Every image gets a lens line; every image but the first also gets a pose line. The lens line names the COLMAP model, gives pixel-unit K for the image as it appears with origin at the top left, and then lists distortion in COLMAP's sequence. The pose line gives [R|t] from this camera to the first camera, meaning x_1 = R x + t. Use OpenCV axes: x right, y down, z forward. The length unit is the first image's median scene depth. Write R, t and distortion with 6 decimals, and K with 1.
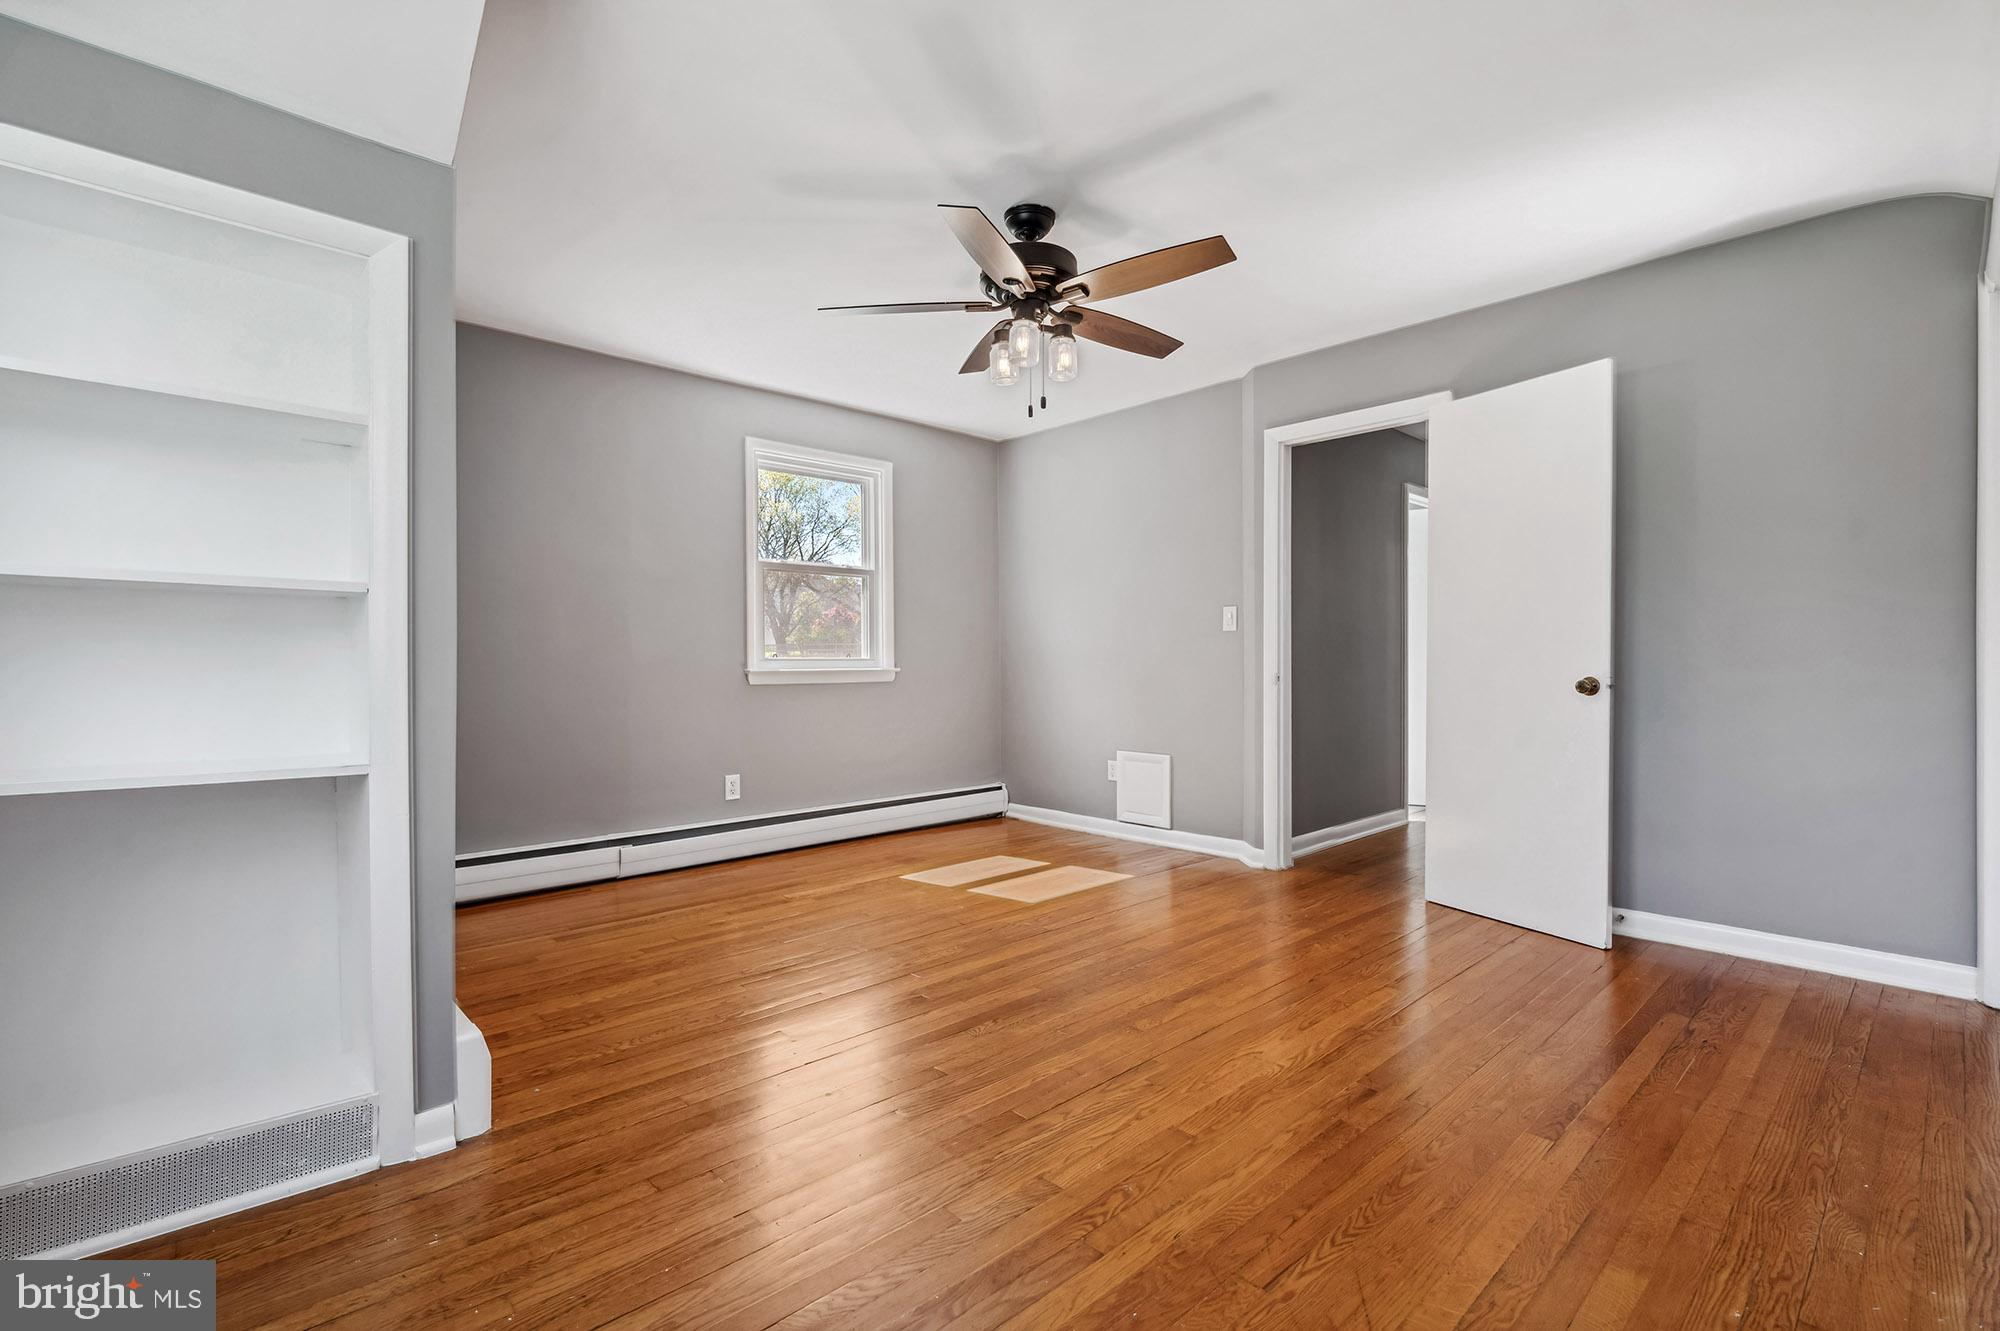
lens RADIAL K [[910.7, 0, 995.2], [0, 910.7, 651.4], [0, 0, 1]] dist [-0.001697, -0.000046]
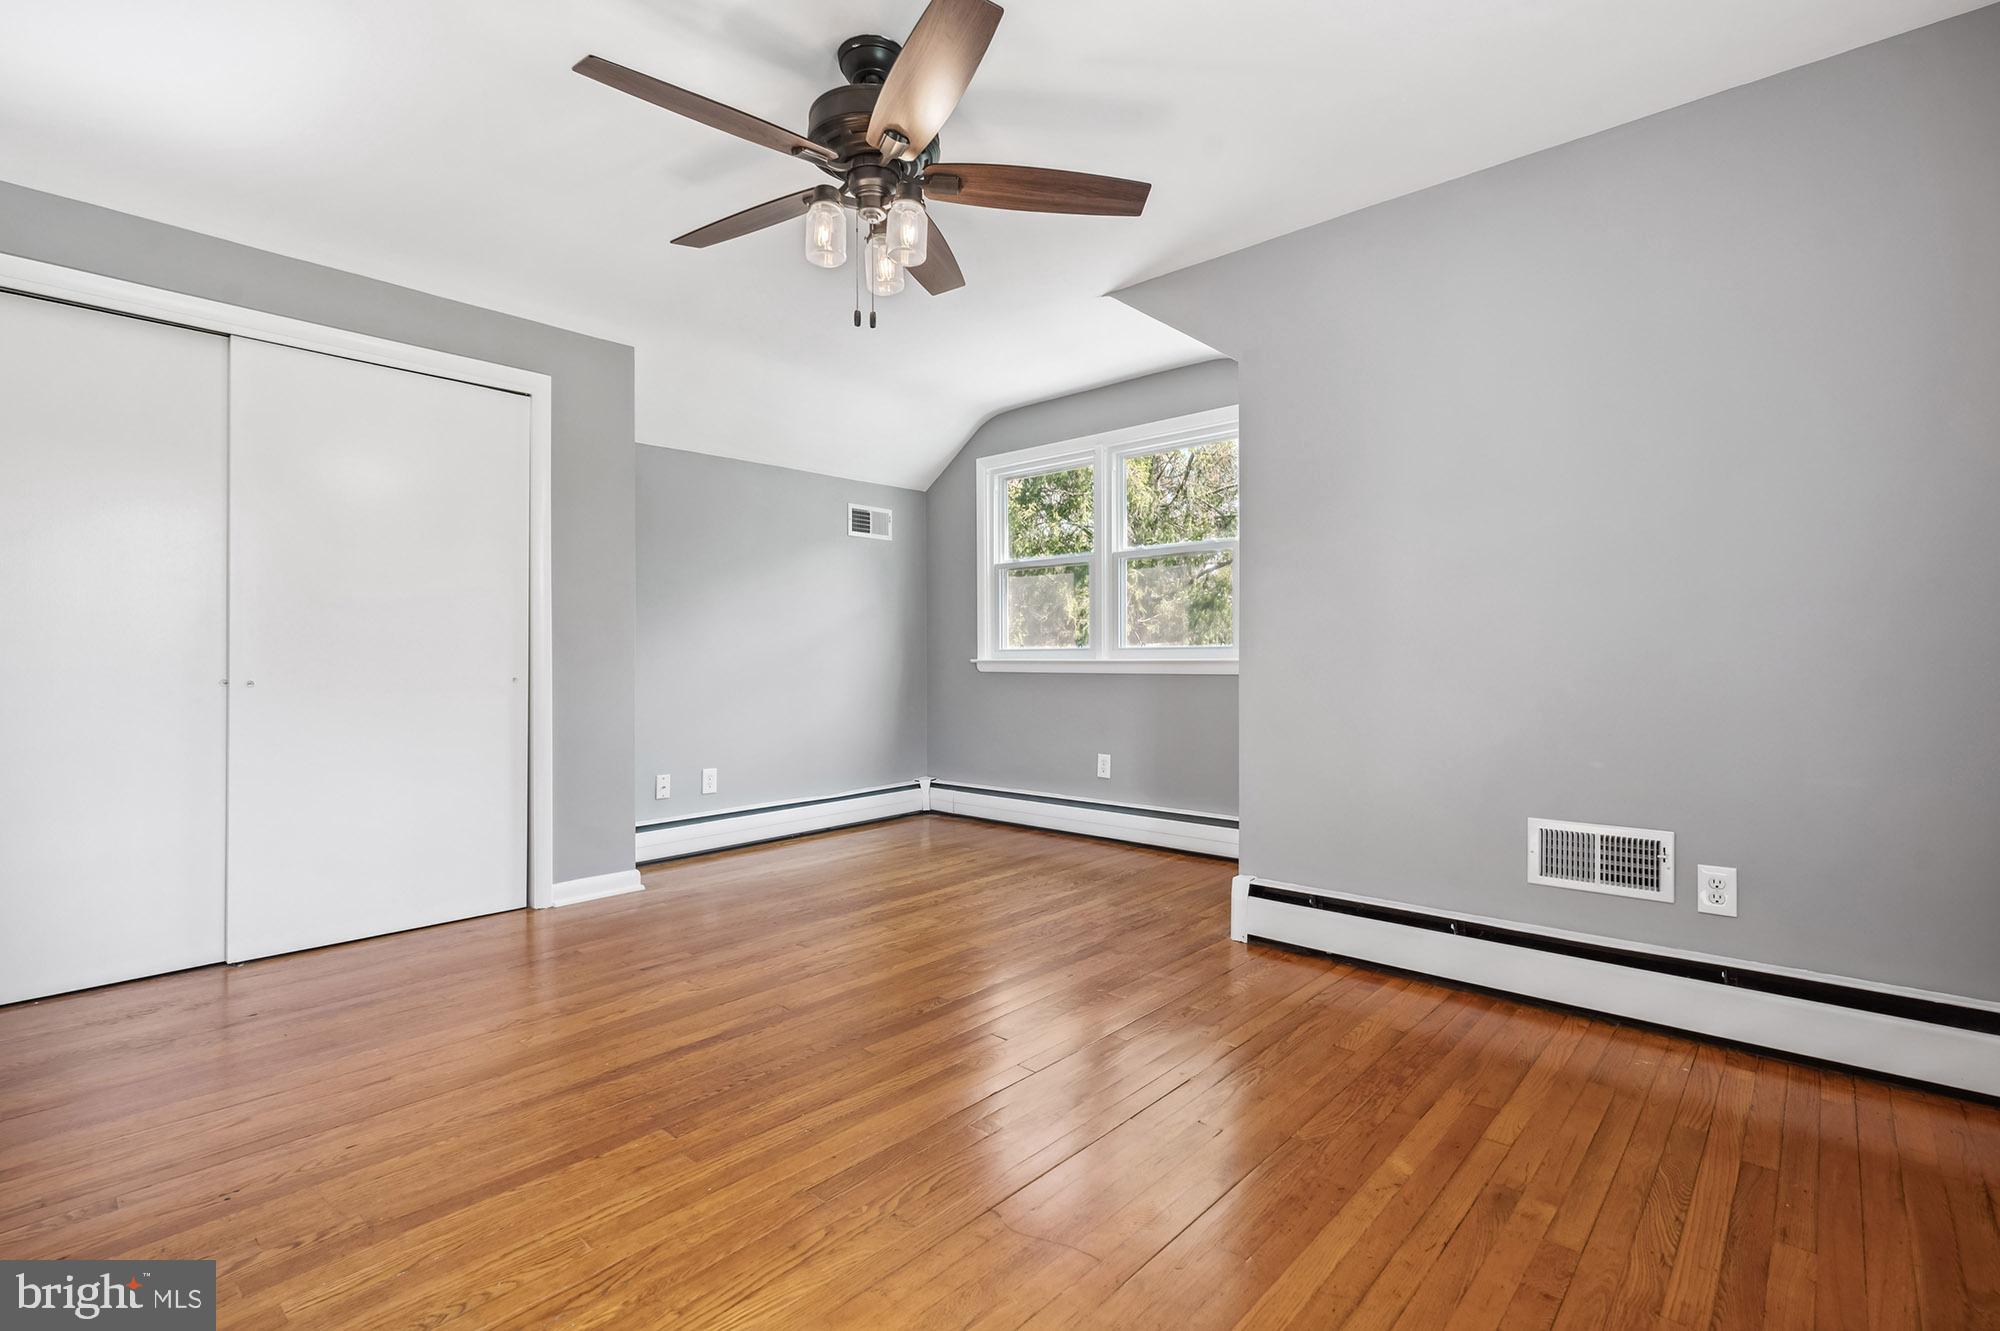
lens RADIAL K [[910.7, 0, 995.2], [0, 910.7, 651.4], [0, 0, 1]] dist [-0.001697, -0.000046]
pose [[-0.996065, 0.003320, -0.088562, 0.005980], [0.005081, 0.999794, -0.019666, 0.030889], [0.088478, -0.020039, -0.995877, 2.046659]]
